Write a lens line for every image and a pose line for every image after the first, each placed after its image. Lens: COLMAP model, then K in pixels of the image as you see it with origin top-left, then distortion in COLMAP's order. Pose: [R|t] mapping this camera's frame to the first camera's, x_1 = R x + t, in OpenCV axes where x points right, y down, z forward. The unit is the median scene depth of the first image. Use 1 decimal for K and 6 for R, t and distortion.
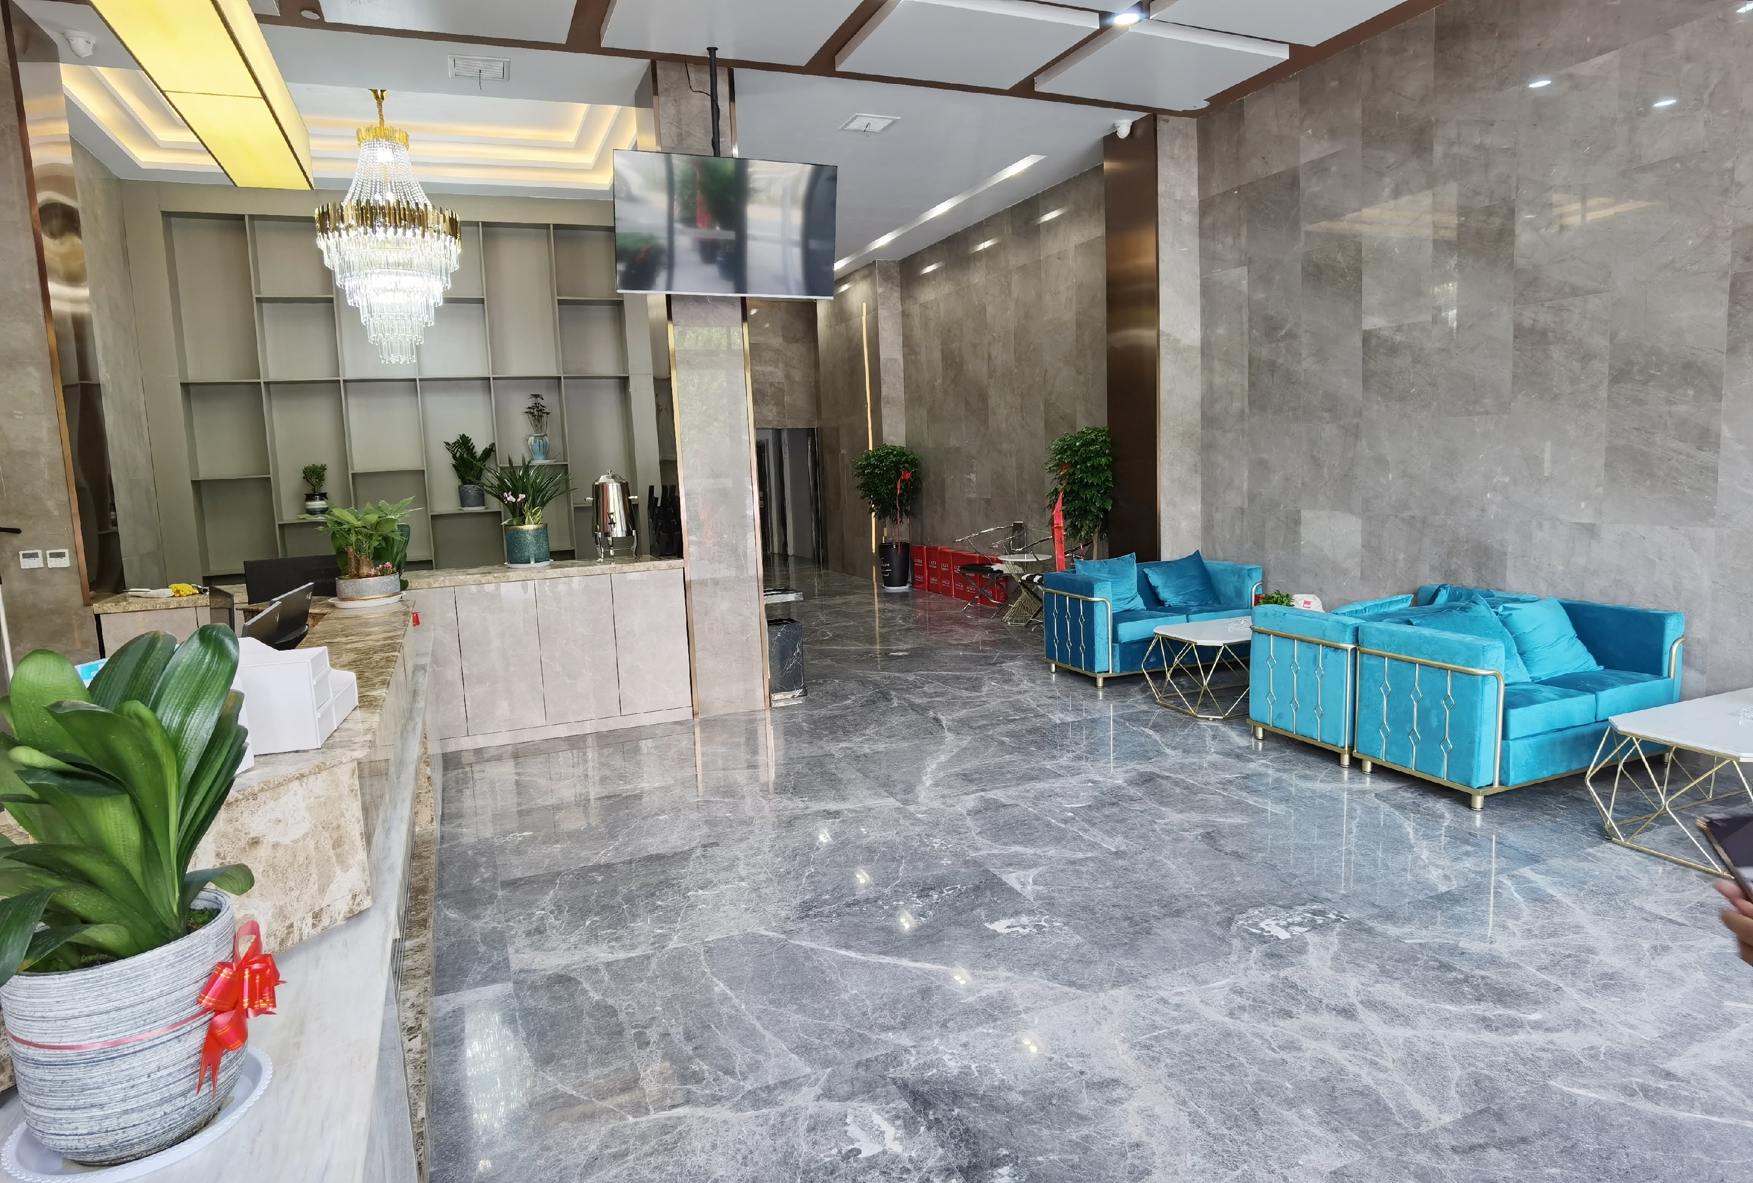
lens RADIAL K [[1016.8, 0, 876.5], [0, 1016.8, 591.5], [0, 0, 1]] dist [-0.002065, -0.037004]
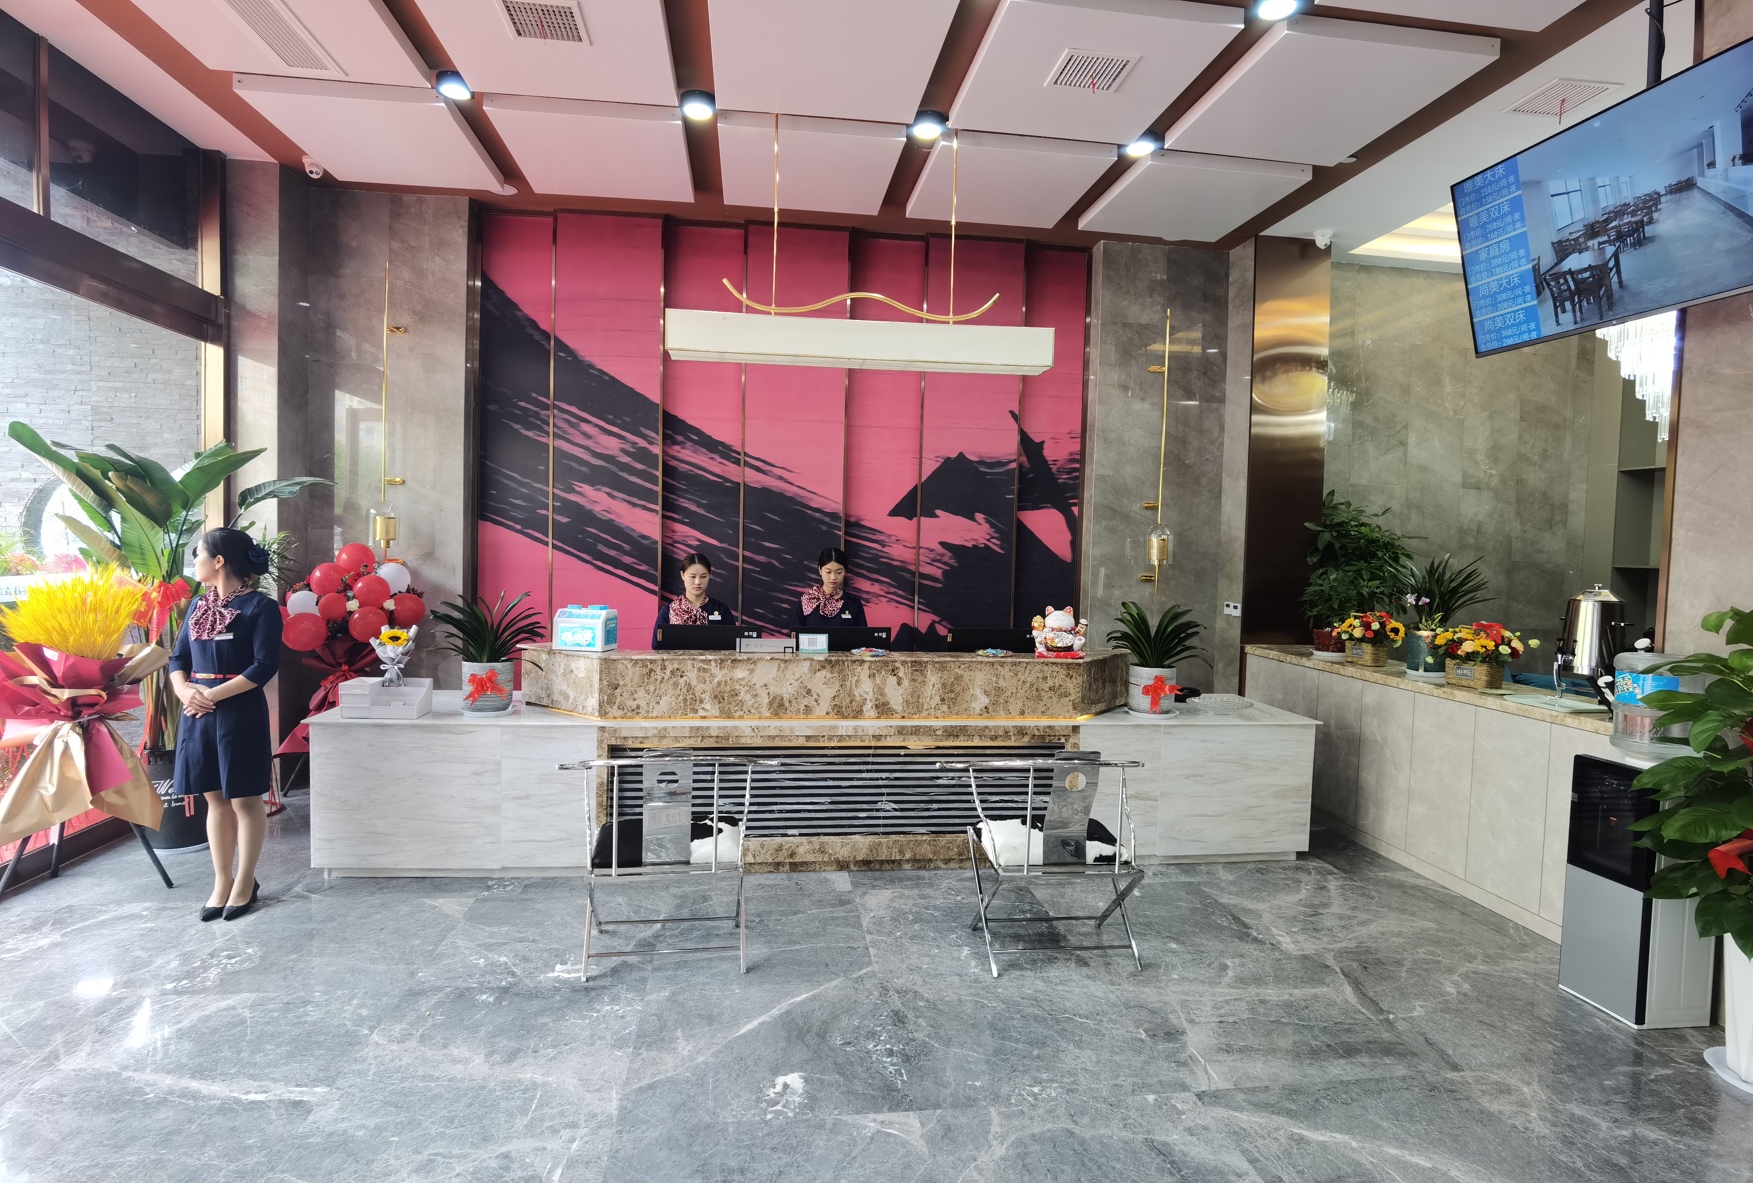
lens RADIAL K [[921.4, 0, 872.7], [0, 921.4, 580.6], [0, 0, 1]] dist [-0.074249, 0.051581]
pose [[-0.260112, 0.072452, -0.962857, 0.401949], [-0.141286, 0.983592, 0.112180, -0.101279], [0.955186, 0.165217, -0.245607, 0.562002]]
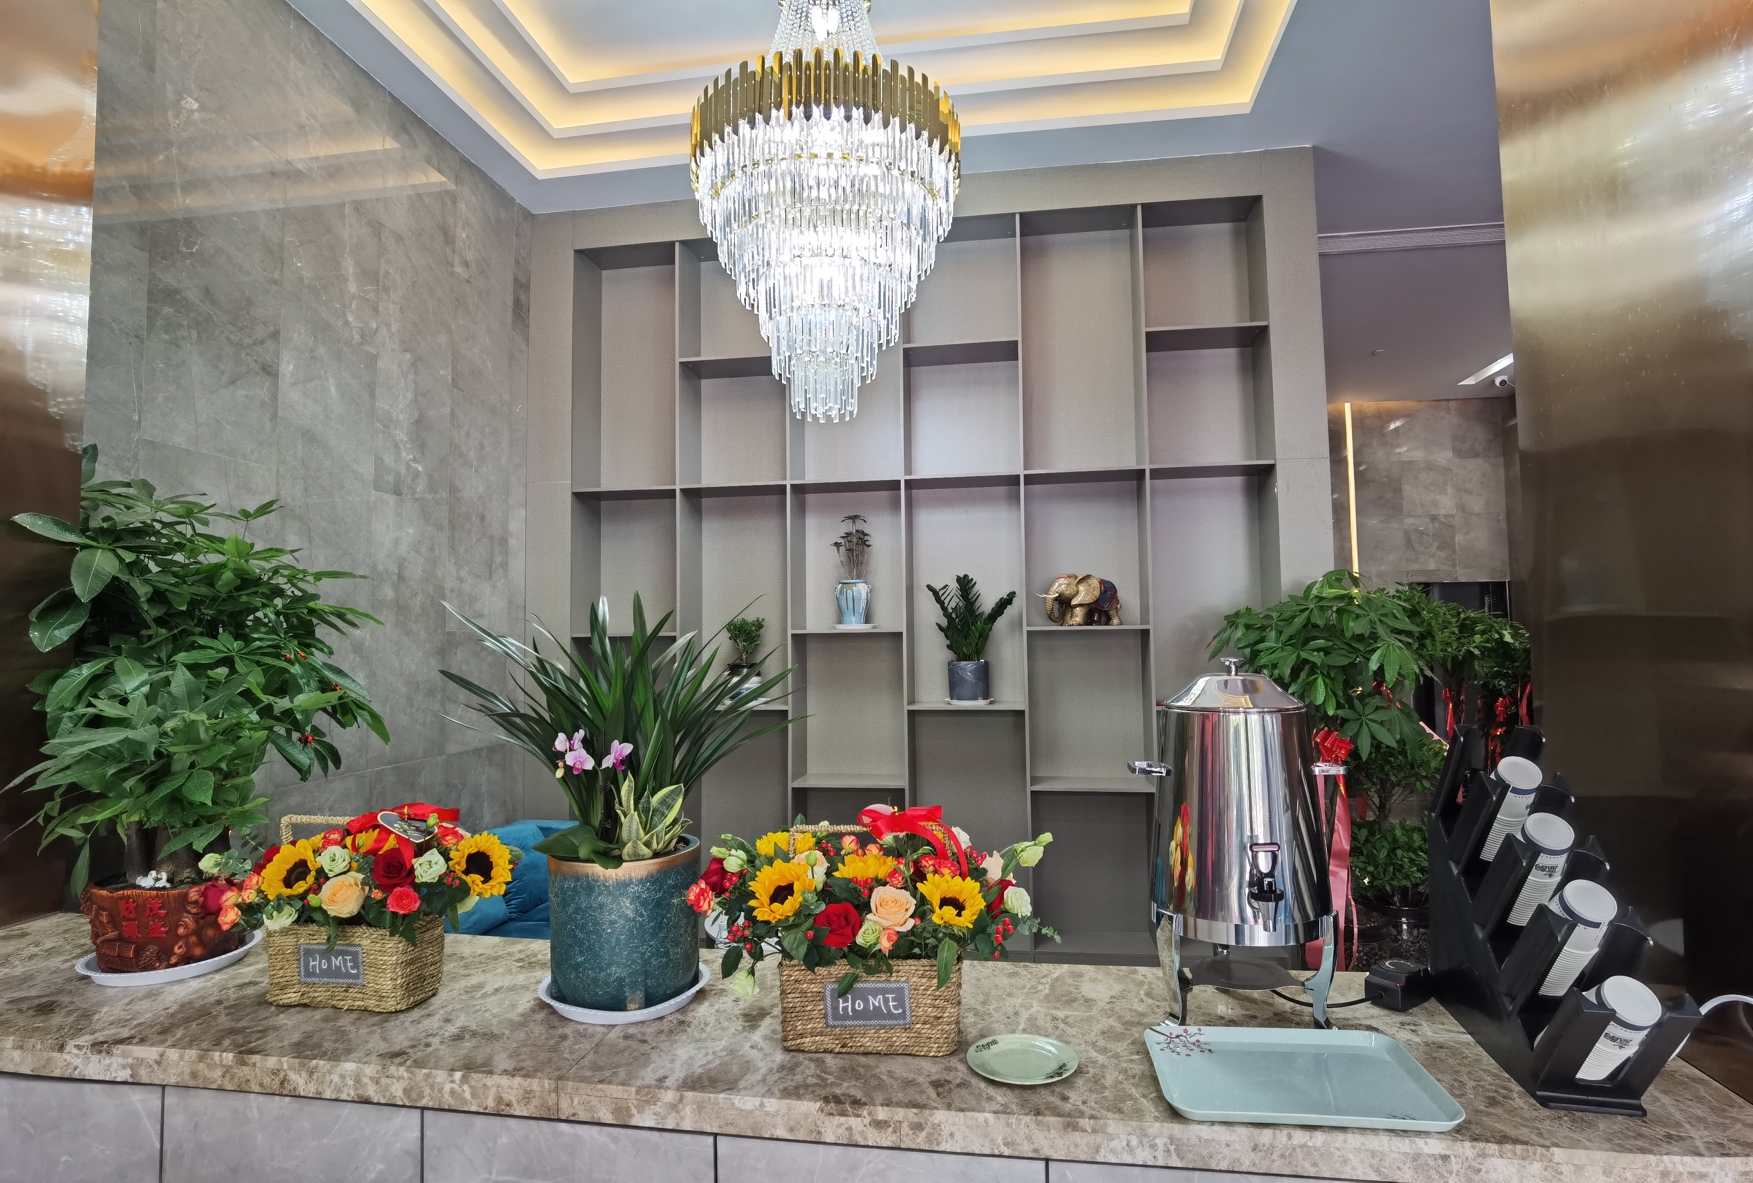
lens RADIAL K [[921.4, 0, 872.7], [0, 921.4, 580.6], [0, 0, 1]] dist [-0.074249, 0.051581]
pose [[0.848973, -0.006352, -0.528397, -0.217592], [-0.088392, 0.984133, -0.153850, -0.079399], [0.520990, 0.177320, 0.834941, 0.653144]]
